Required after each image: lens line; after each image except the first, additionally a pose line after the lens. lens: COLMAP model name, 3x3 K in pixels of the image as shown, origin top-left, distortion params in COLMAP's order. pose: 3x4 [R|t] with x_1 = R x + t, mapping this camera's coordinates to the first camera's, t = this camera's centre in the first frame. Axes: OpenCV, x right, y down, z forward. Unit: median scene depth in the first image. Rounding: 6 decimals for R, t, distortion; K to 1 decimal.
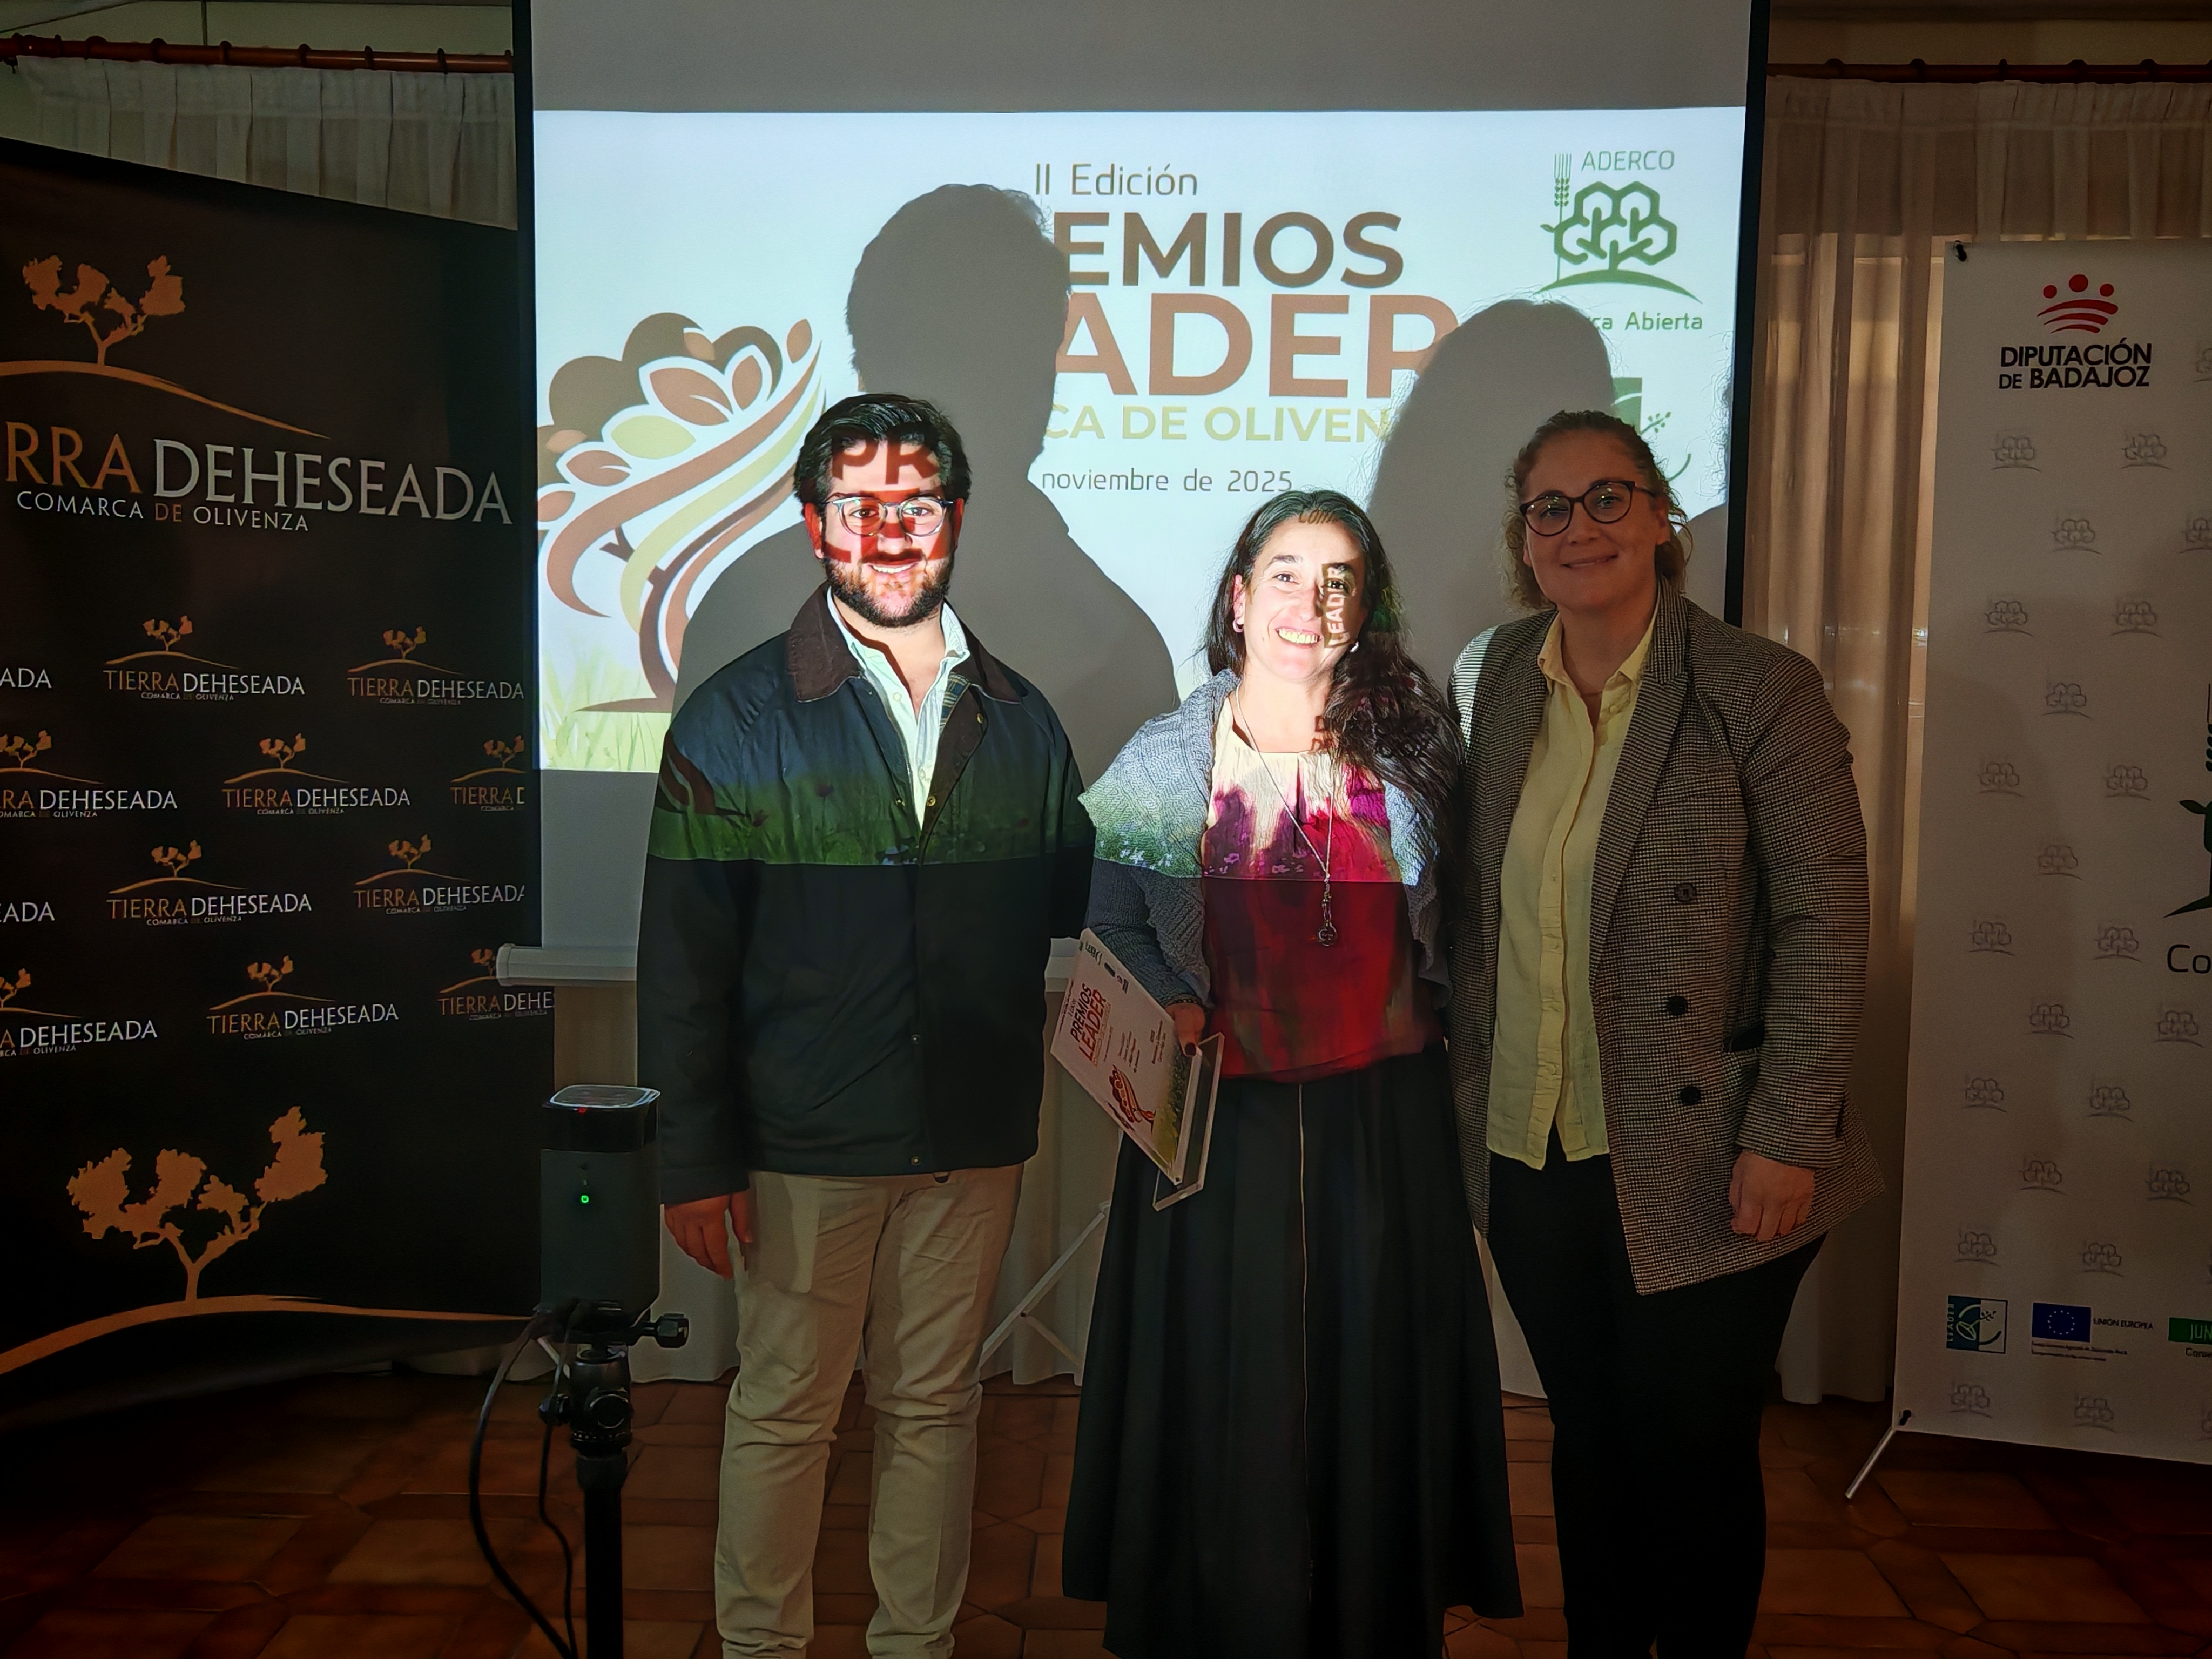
lens RADIAL K [[2405.7, 0, 1108.4], [0, 2405.7, 862.3], [0, 0, 1]] dist [-0.059168, 0.199257]
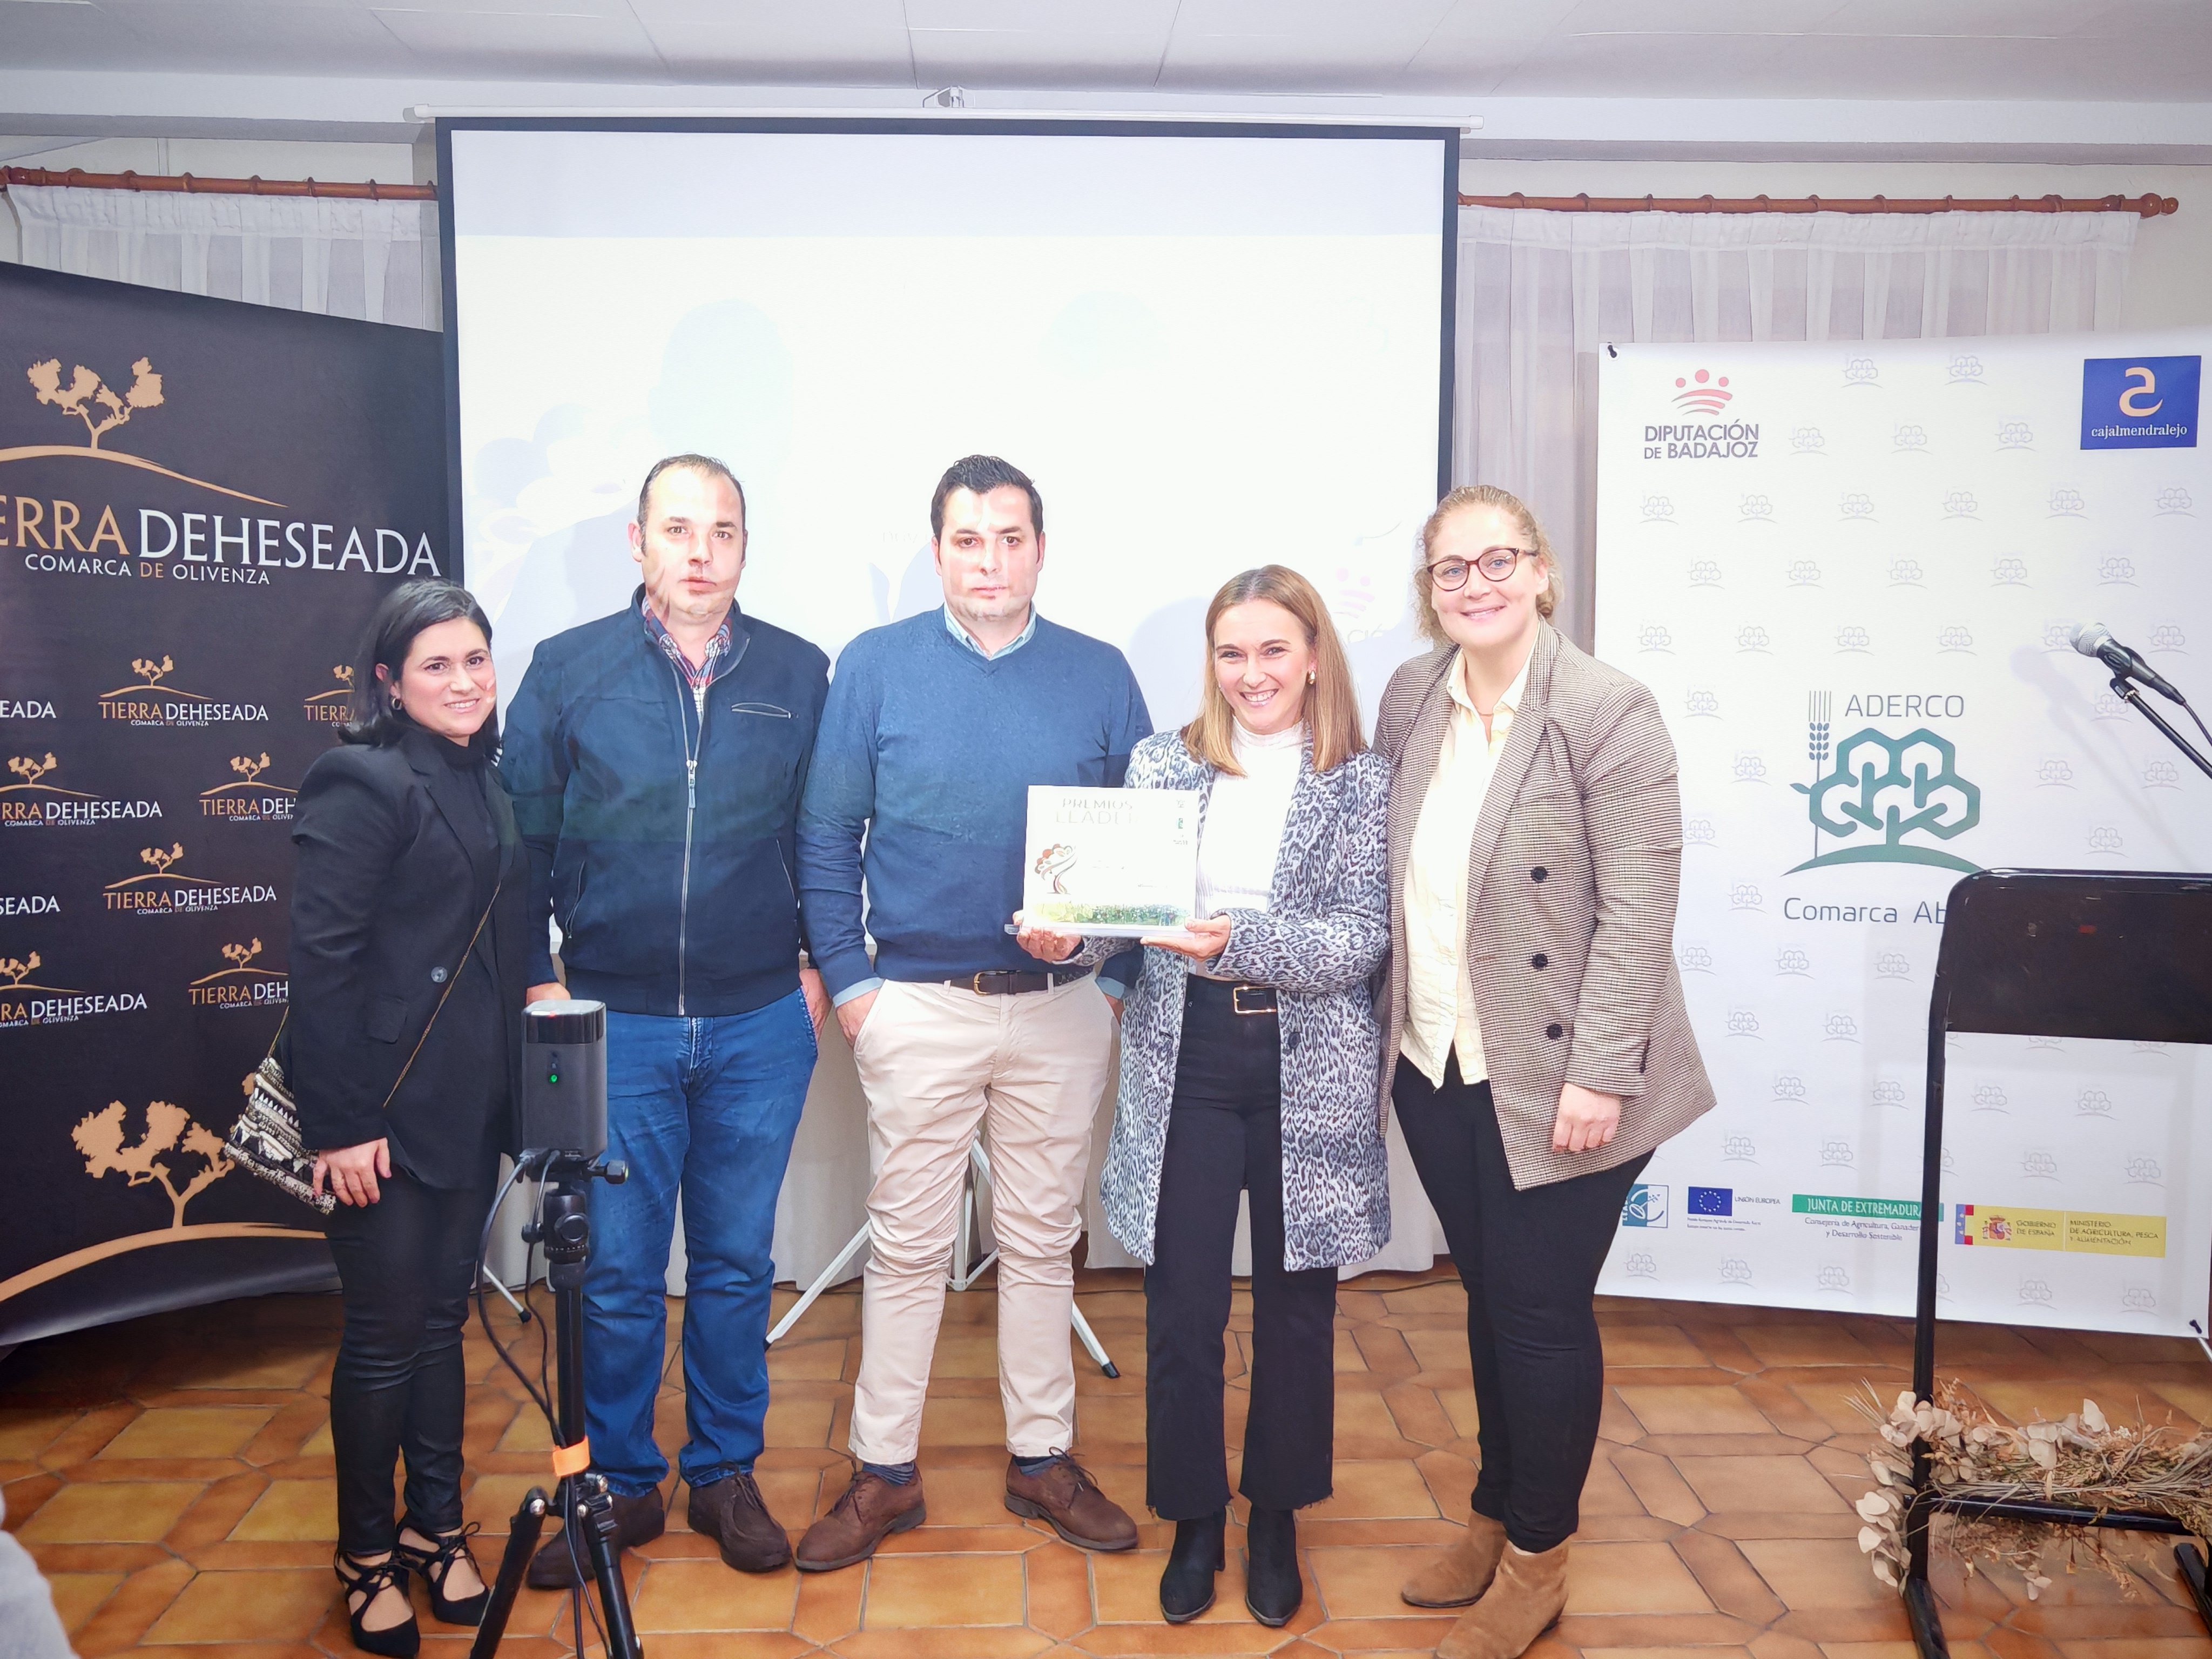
lens RADIAL K [[2159.2, 0, 1106.0], [0, 2159.2, 829.5], [0, 0, 1]] dist [0.003194, 0.021457]
pose [[0.997633, -0.017221, 0.066570, 0.010300], [0.018129, 0.999750, -0.013054, 0.006601], [-0.066328, 0.014229, 0.997696, -0.108427]]
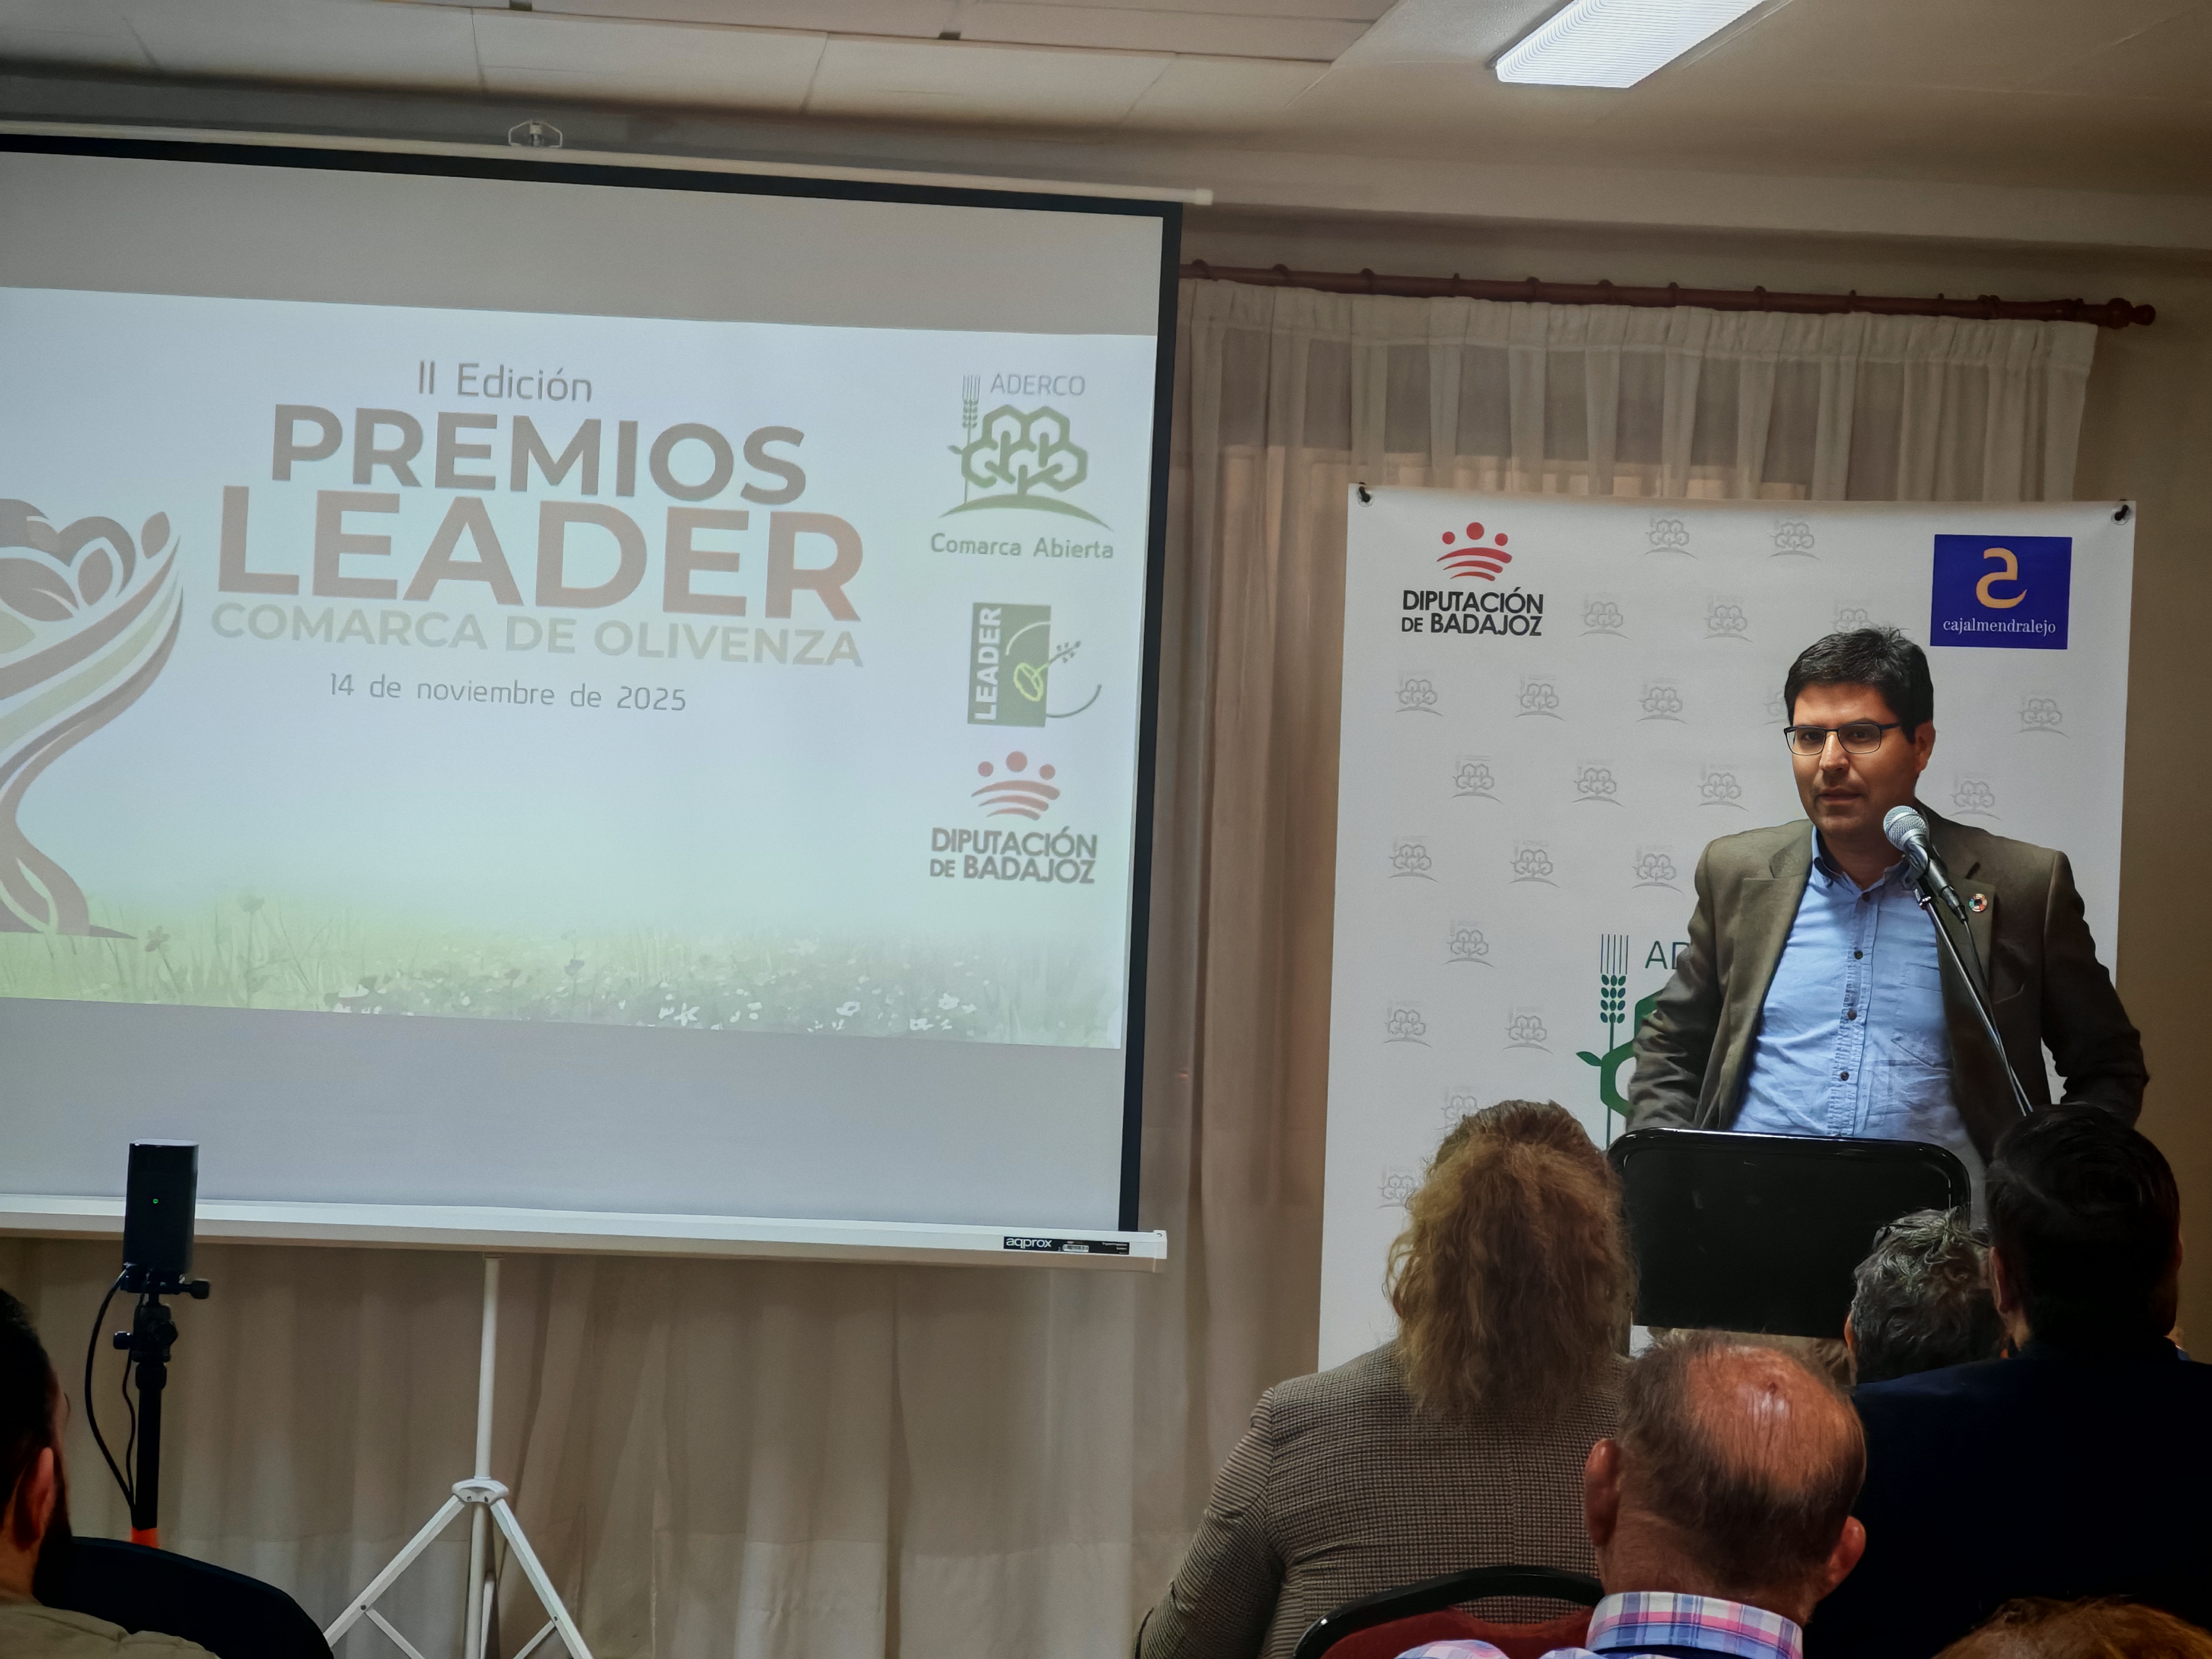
lens RADIAL K [[4775.5, 0, 1106.0], [0, 4775.5, 787.4], [0, 0, 1]] dist [0.183557, 0.499960]
pose [[0.991492, 0.026559, 0.127432, 0.001210], [-0.013040, 0.994305, -0.105773, 0.074025], [-0.129515, 0.103211, 0.986191, -0.893361]]
